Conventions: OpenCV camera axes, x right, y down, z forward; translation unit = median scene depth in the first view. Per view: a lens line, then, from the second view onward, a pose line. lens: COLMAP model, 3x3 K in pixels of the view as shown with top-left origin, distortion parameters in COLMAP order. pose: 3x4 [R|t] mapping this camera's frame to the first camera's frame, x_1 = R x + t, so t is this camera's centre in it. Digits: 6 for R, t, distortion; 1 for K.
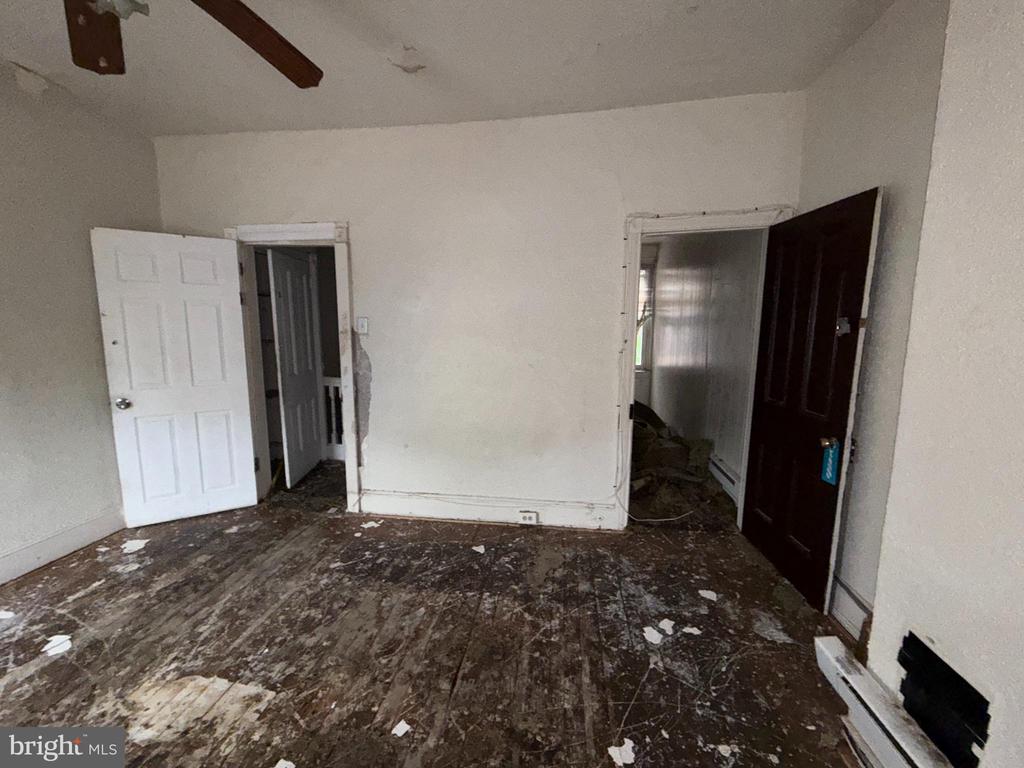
lens RADIAL K [[408.7, 0, 508.3], [0, 408.7, 384.8], [0, 0, 1]] dist [0.000179, 0.000085]
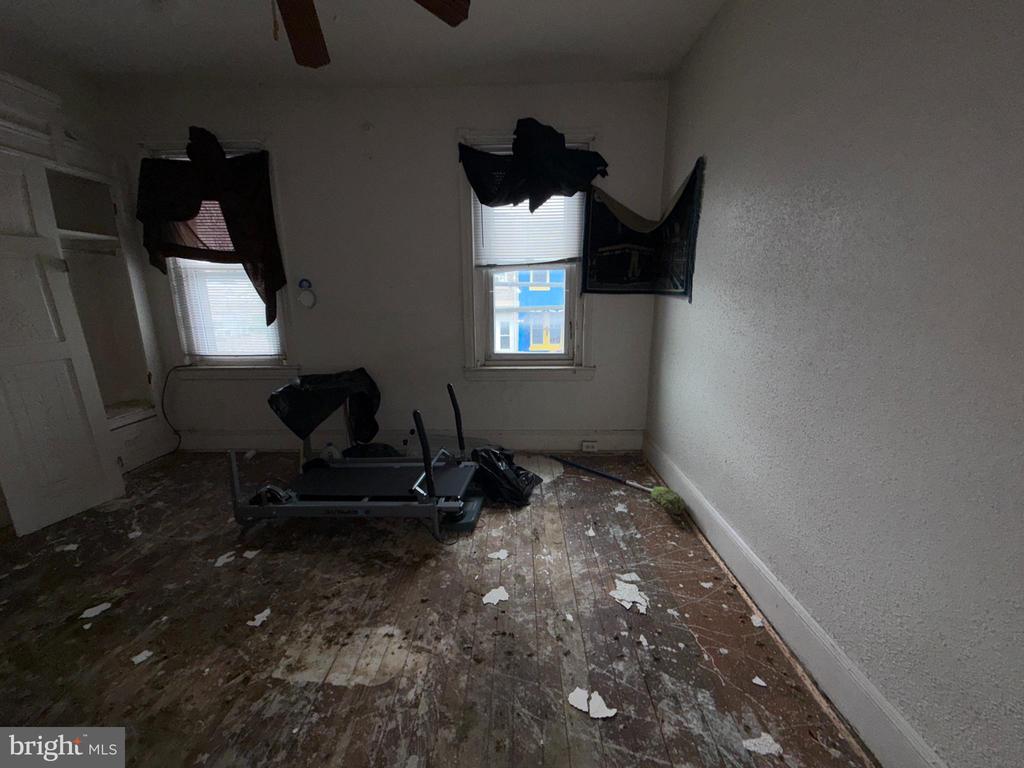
lens RADIAL K [[408.7, 0, 506.3], [0, 408.7, 380.5], [0, 0, 1]] dist [0.000179, 0.000085]
pose [[-0.993984, 0.026215, -0.106338, -0.810632], [-0.012406, 0.937729, 0.347145, -0.155907], [0.108816, 0.346376, -0.931763, 1.347377]]
